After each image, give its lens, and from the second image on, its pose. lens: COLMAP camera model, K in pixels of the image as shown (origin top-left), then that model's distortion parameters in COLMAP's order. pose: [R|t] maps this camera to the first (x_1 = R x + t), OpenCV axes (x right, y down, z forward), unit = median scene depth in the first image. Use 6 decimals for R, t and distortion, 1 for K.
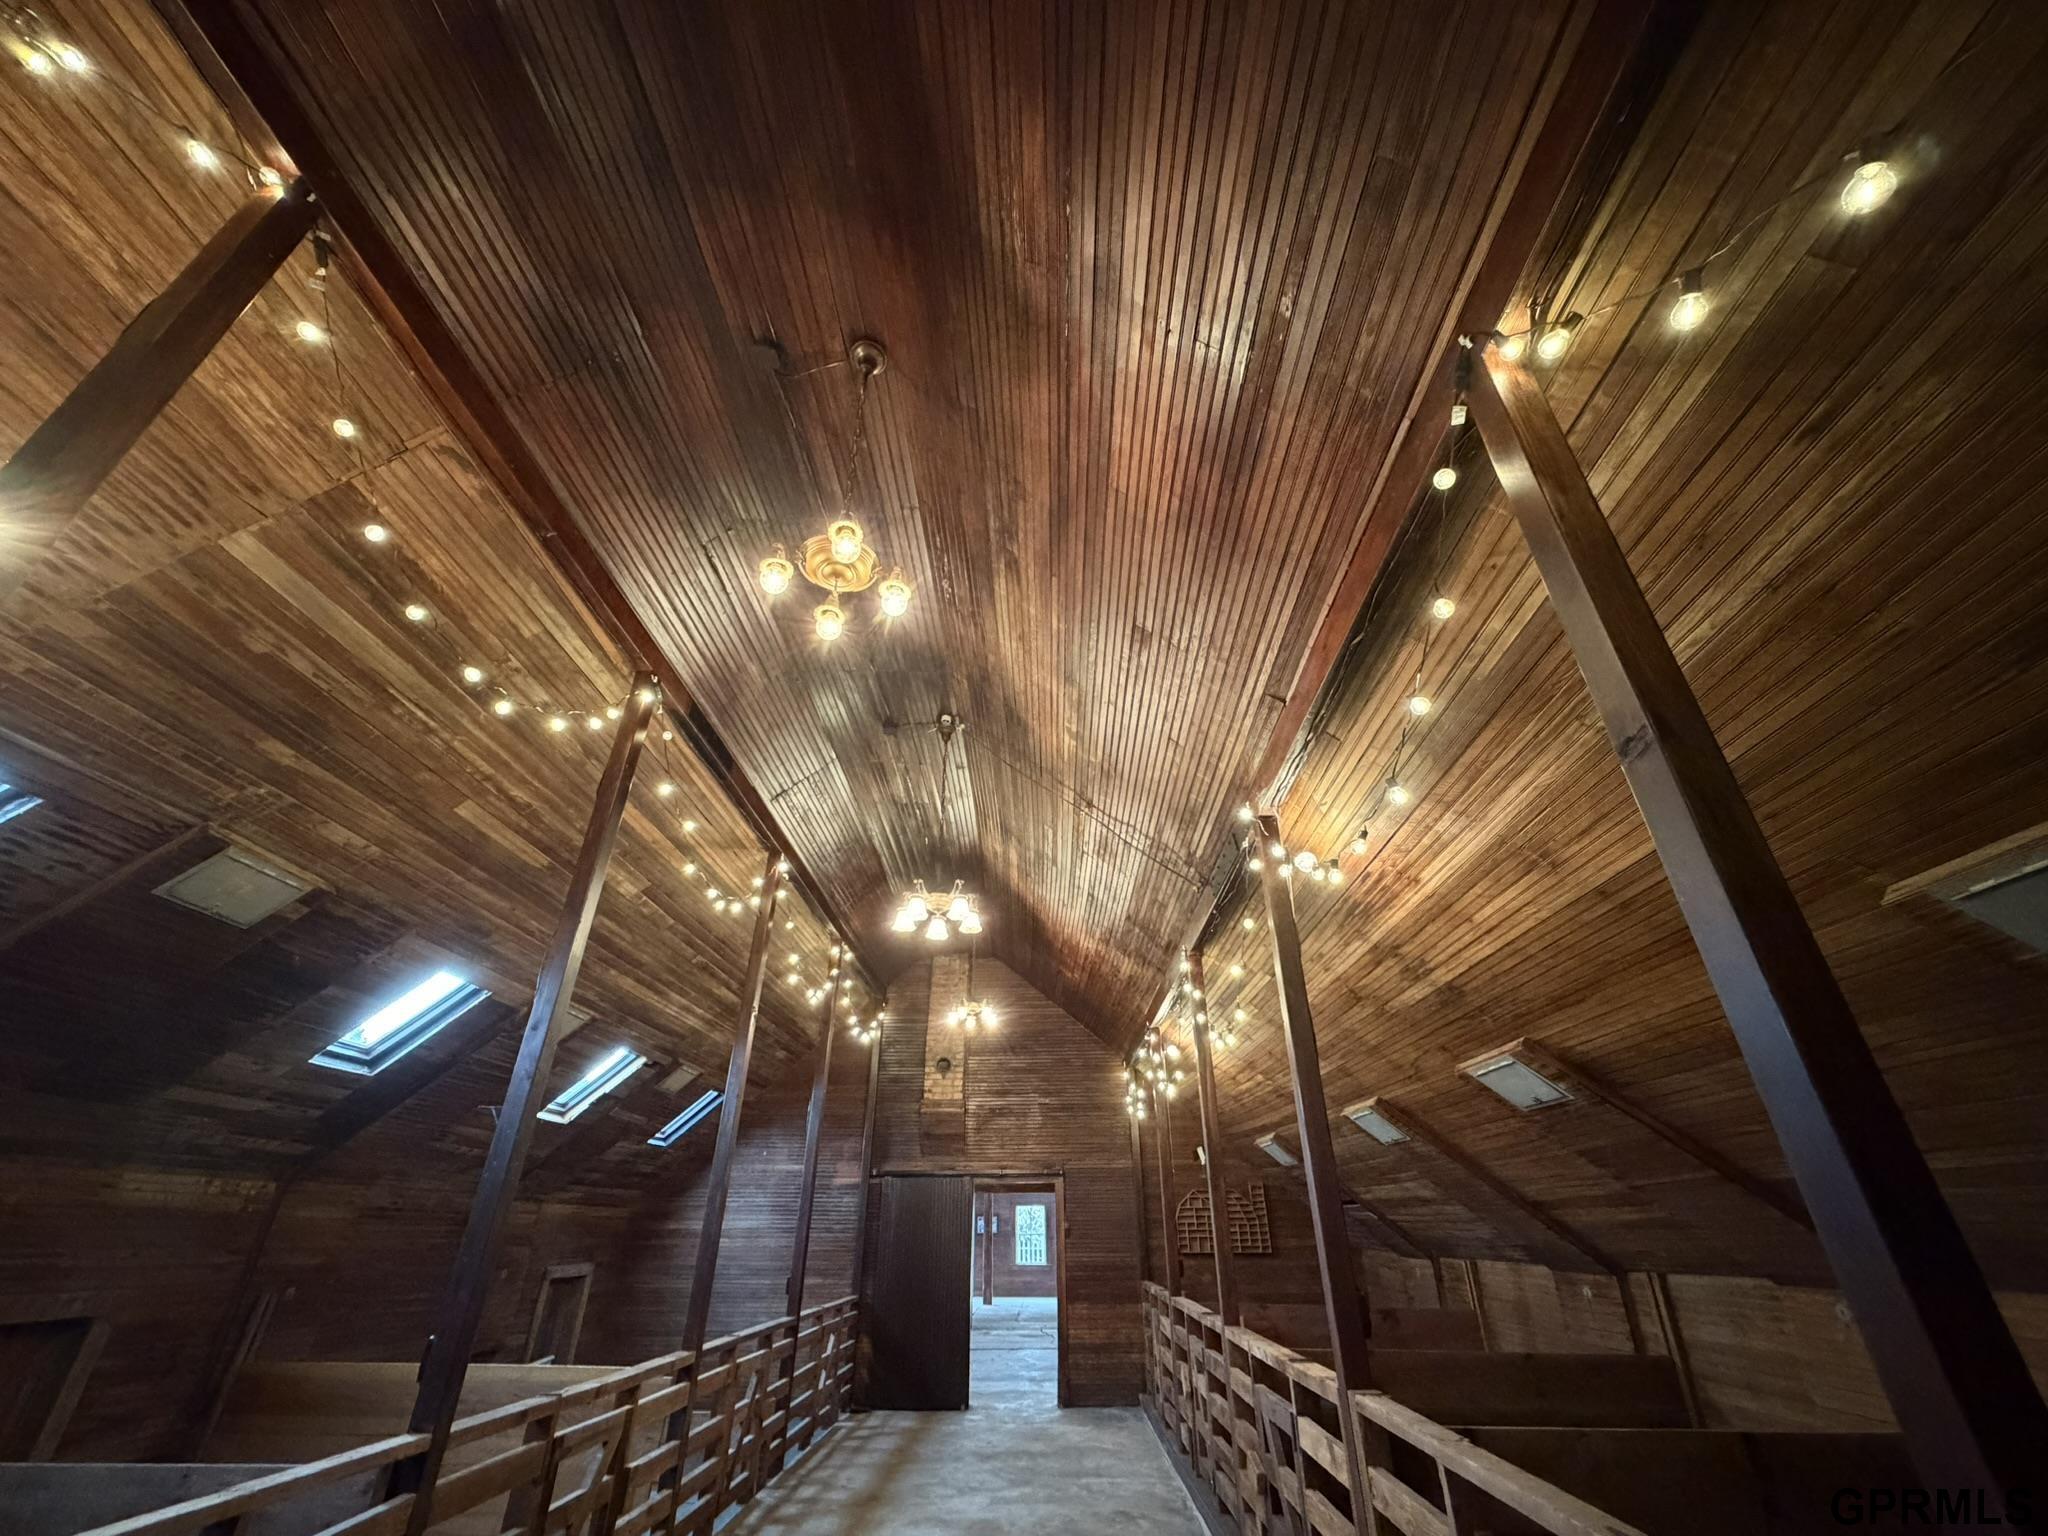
lens RADIAL K [[814.8, 0, 1019.1], [0, 814.8, 771.6], [0, 0, 1]] dist [0.001343, -0.000299]
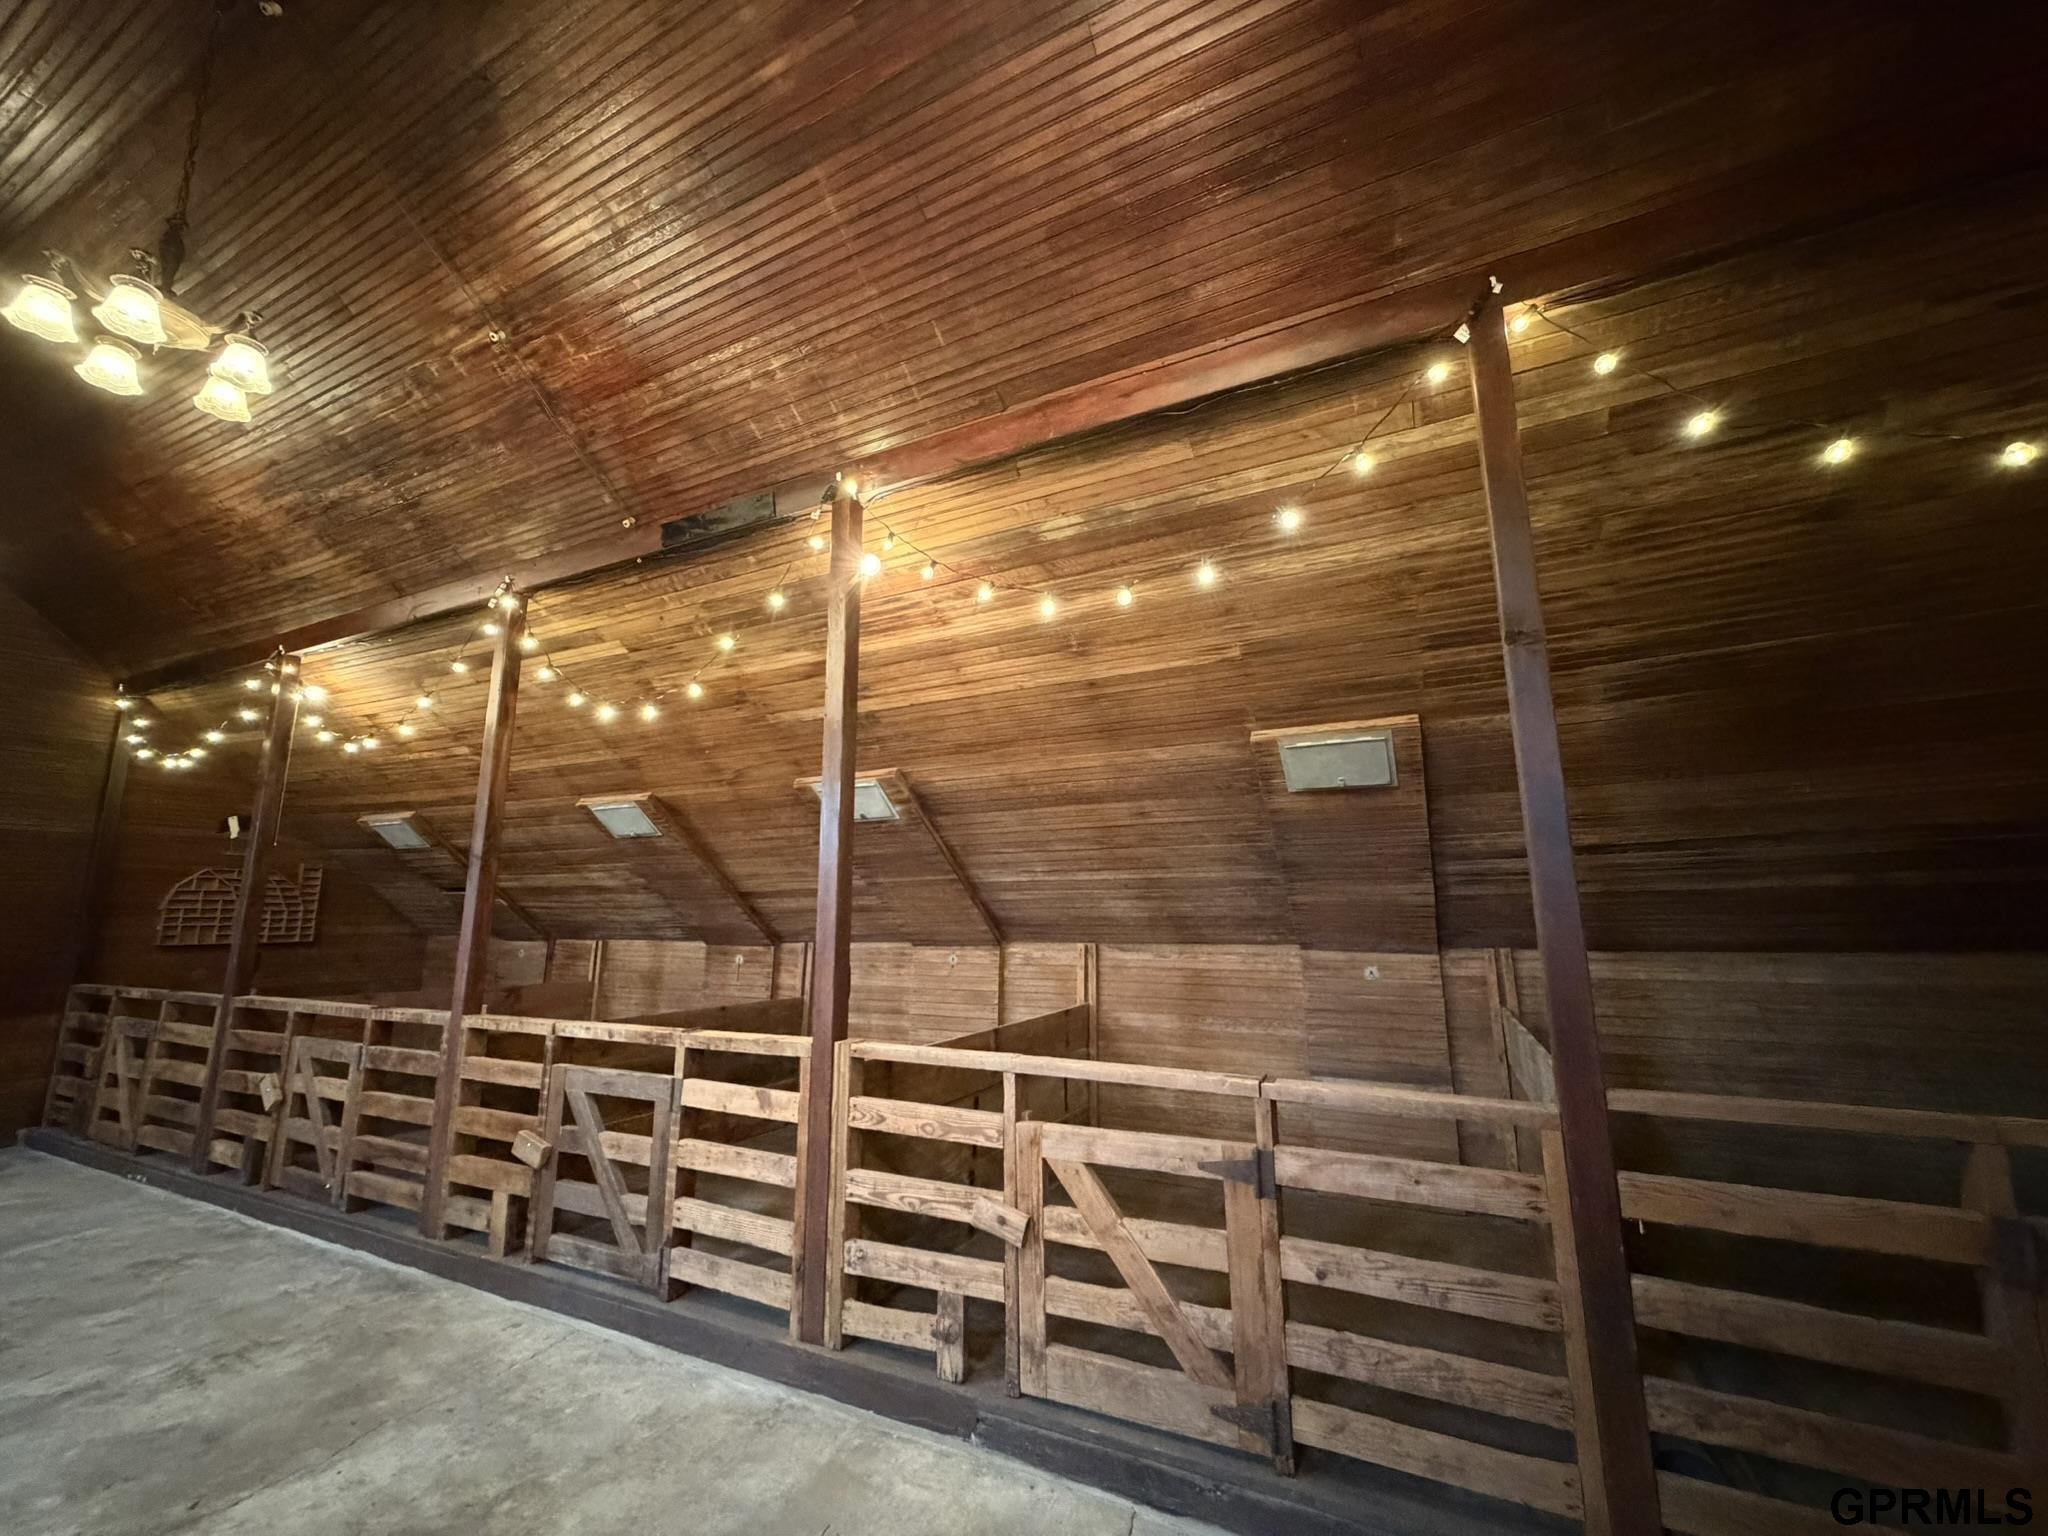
lens RADIAL K [[818.9, 0, 1024.0], [0, 818.9, 768.0], [0, 0, 1]] dist [0.018405, -0.000038]
pose [[0.429959, 0.158598, 0.888810, -0.281060], [-0.440622, 0.896112, 0.053248, 0.144335], [-0.788028, -0.414523, 0.455173, 0.250059]]
